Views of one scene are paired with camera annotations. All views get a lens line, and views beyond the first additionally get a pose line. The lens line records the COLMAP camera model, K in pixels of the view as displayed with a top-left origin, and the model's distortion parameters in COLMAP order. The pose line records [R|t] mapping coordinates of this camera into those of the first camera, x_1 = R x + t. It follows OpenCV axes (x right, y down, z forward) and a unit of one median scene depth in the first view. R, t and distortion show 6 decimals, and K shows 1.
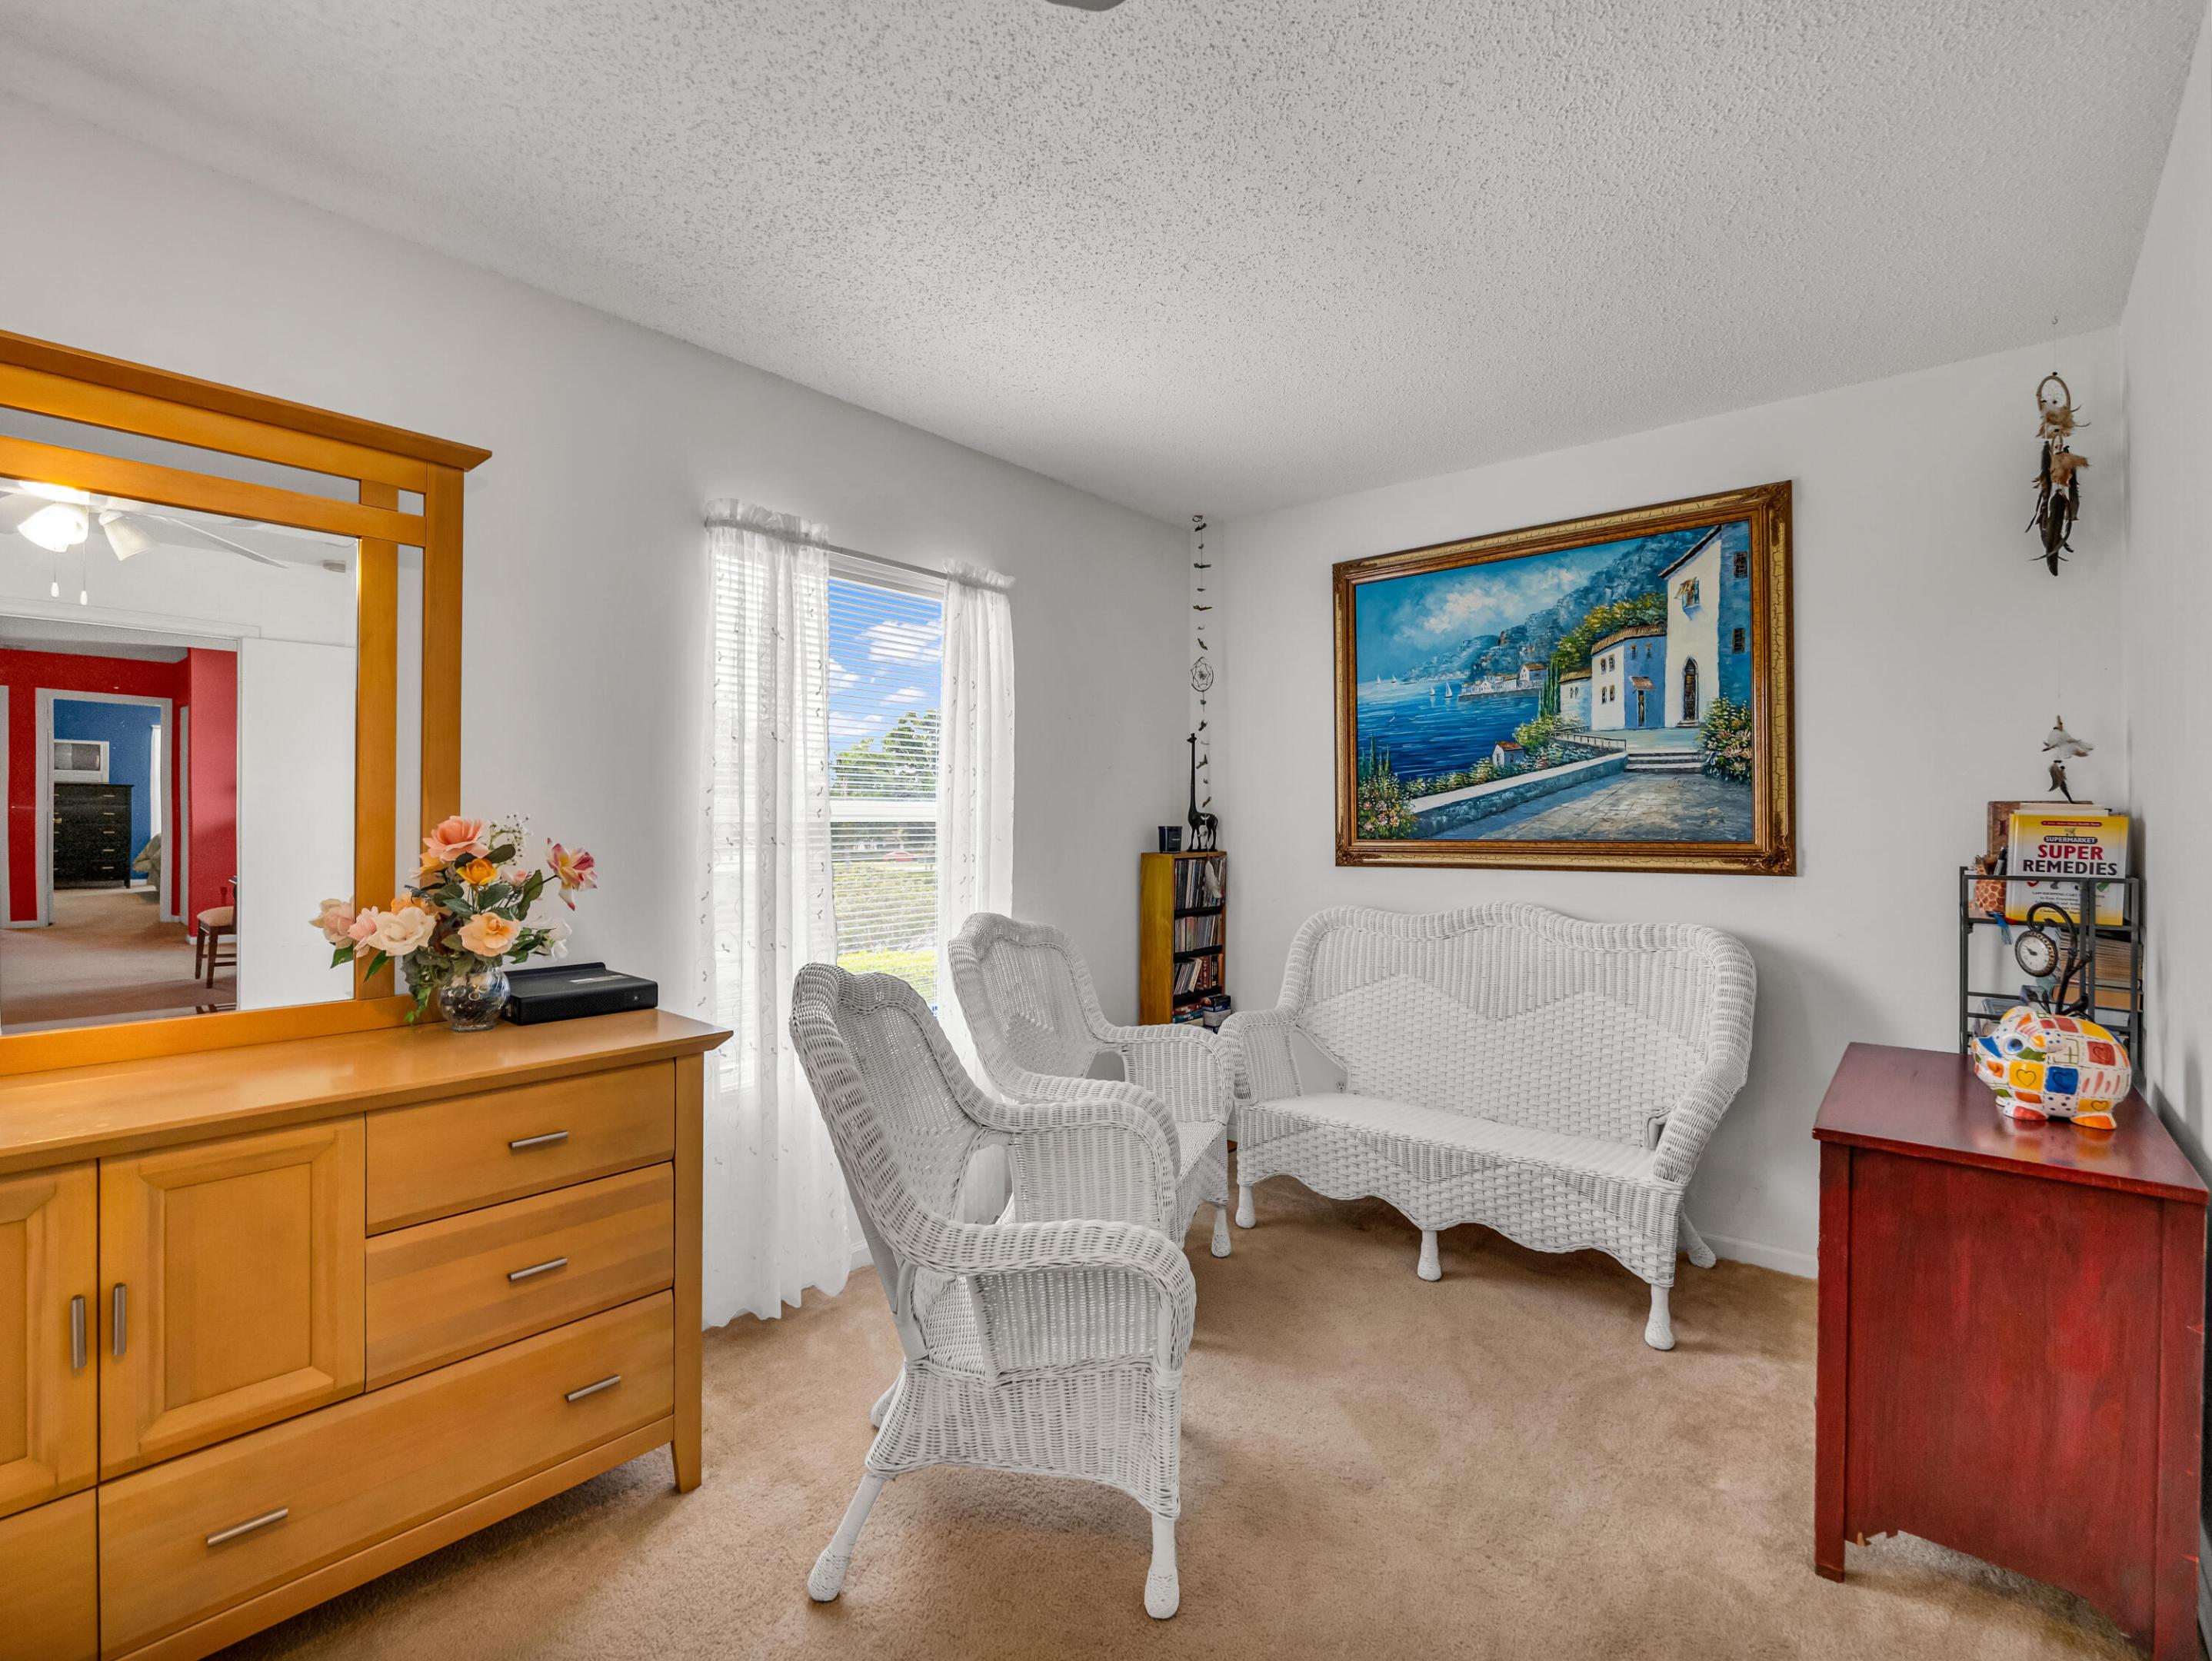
lens RADIAL K [[1037.9, 0, 1110.0], [0, 1037.9, 826.5], [0, 0, 1]] dist [0.004641, 0.000181]
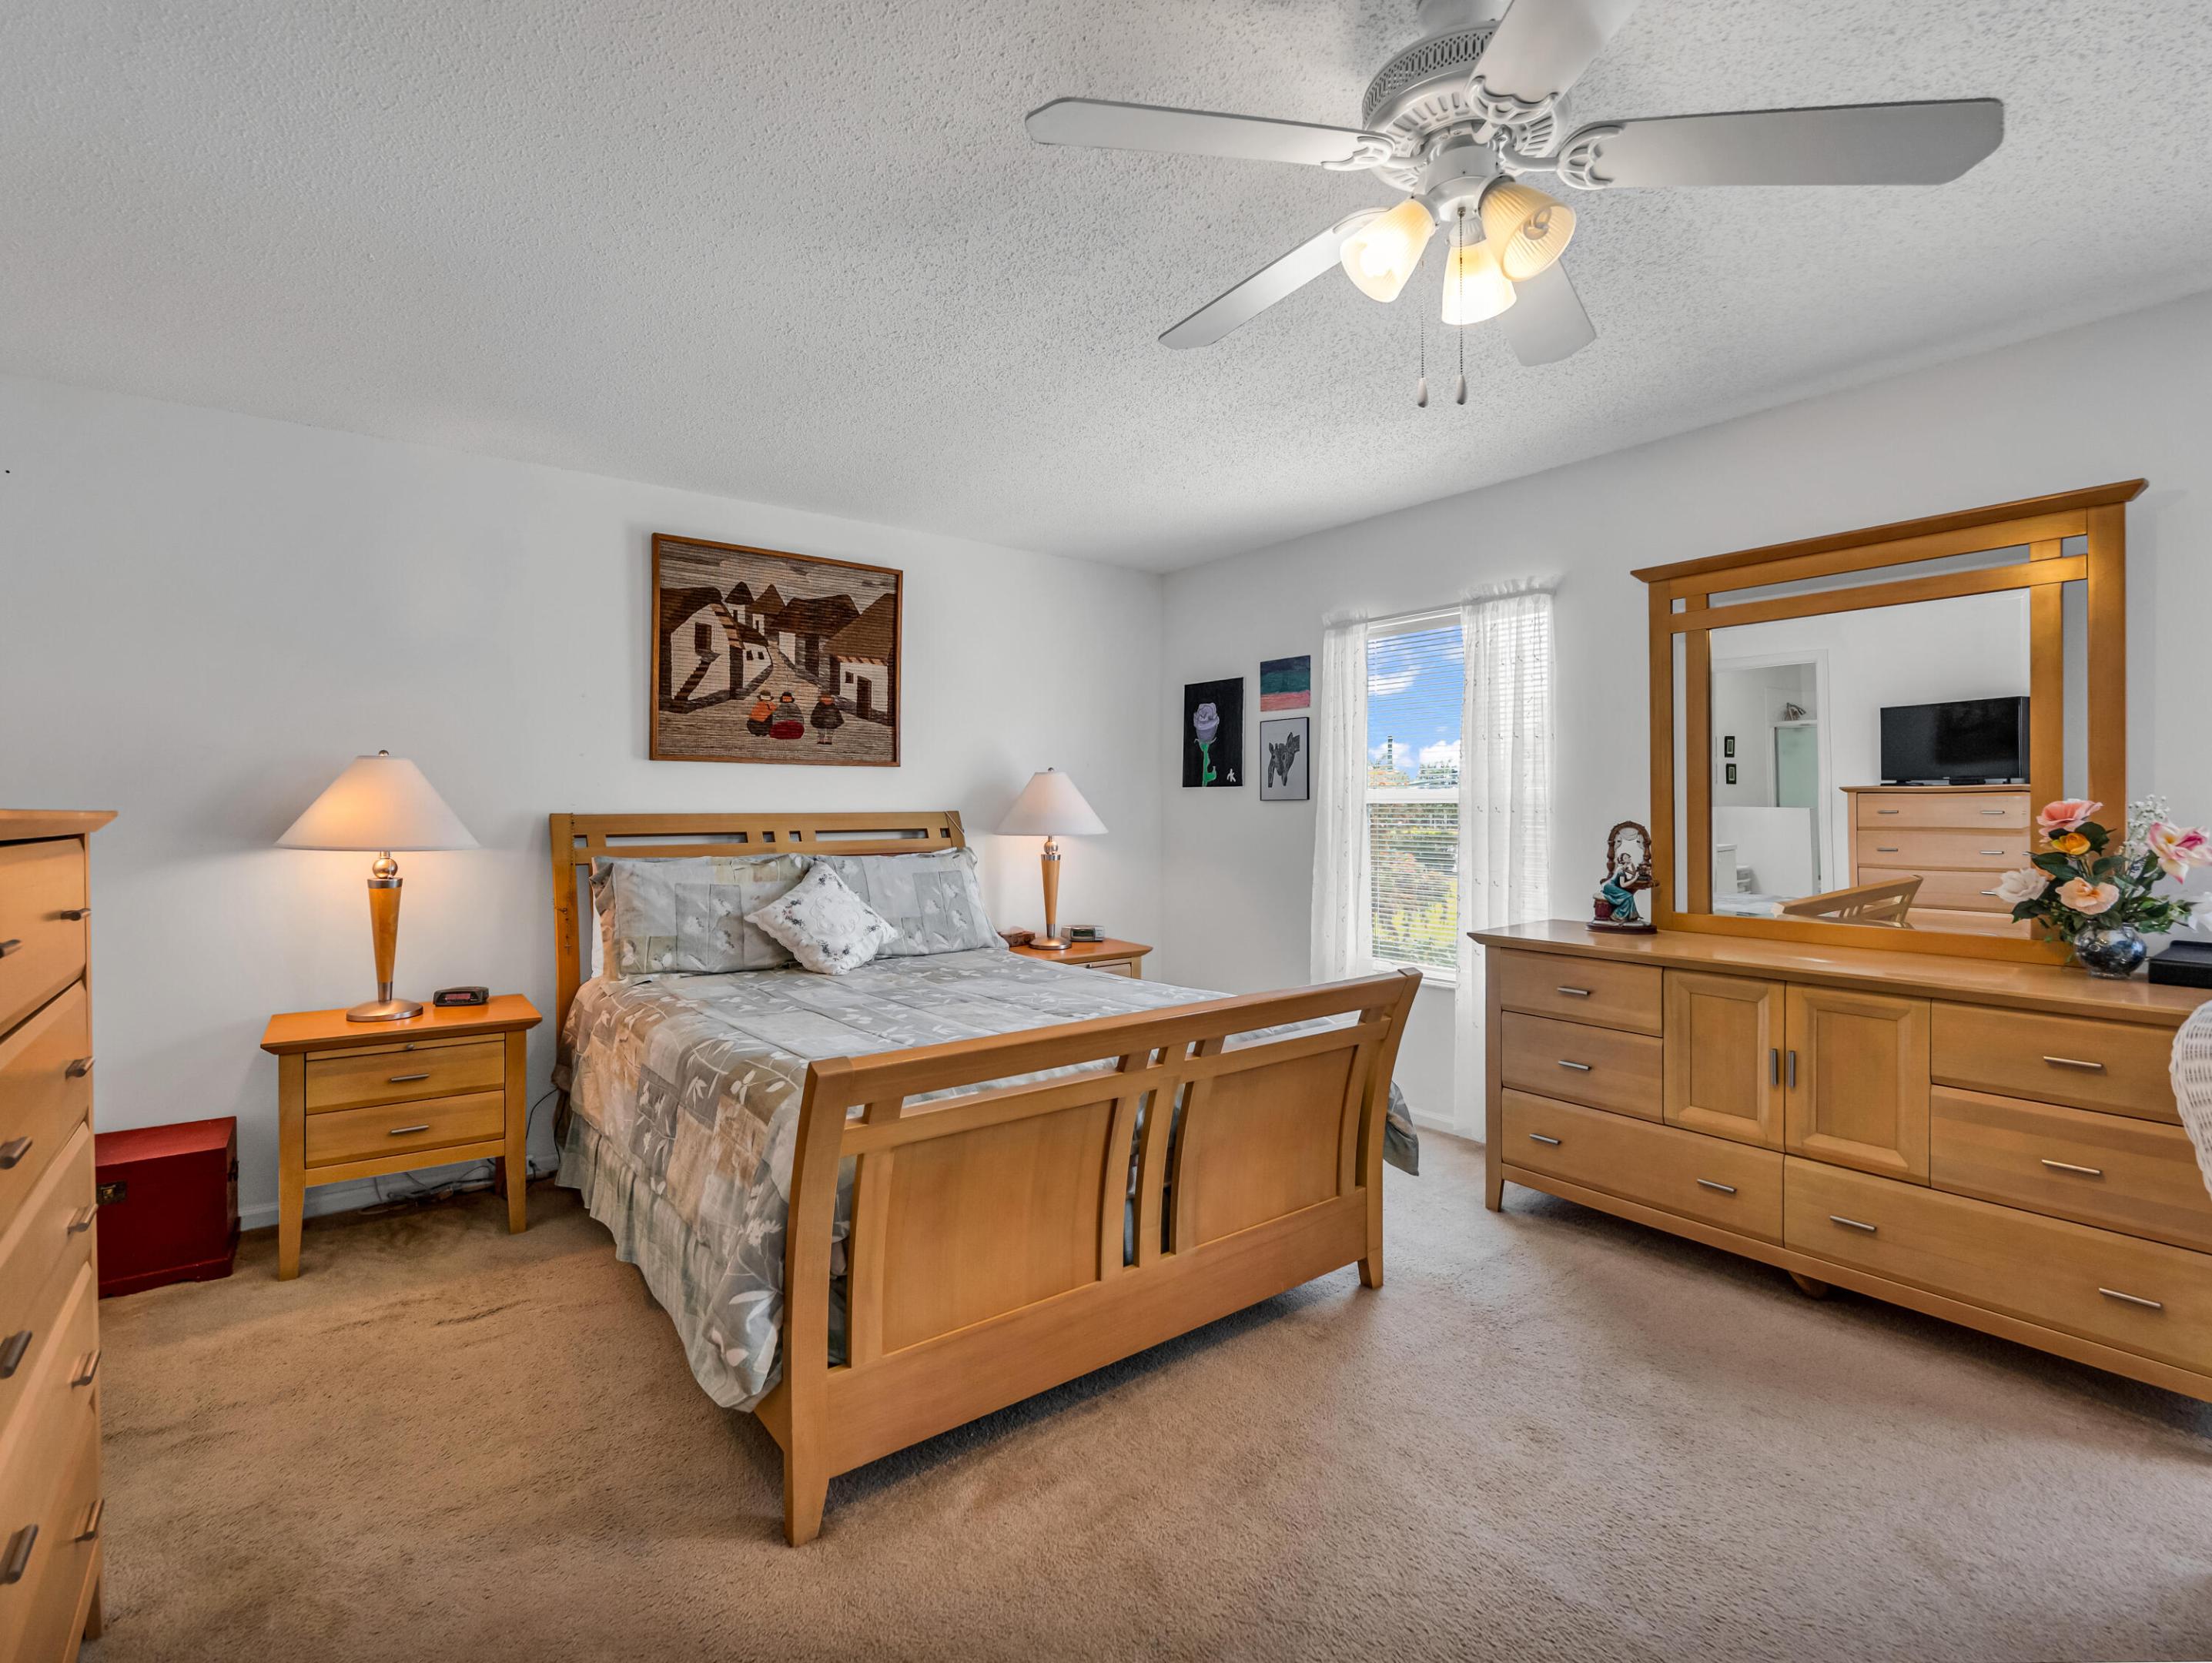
lens RADIAL K [[1038.0, 0, 1092.2], [0, 1038.0, 817.7], [0, 0, 1]] dist [0.004641, 0.000181]
pose [[-0.203102, 0.005539, -0.979142, 1.026911], [-0.002372, 0.999978, 0.006149, 0.009997], [0.979155, 0.003571, -0.203084, 0.133581]]
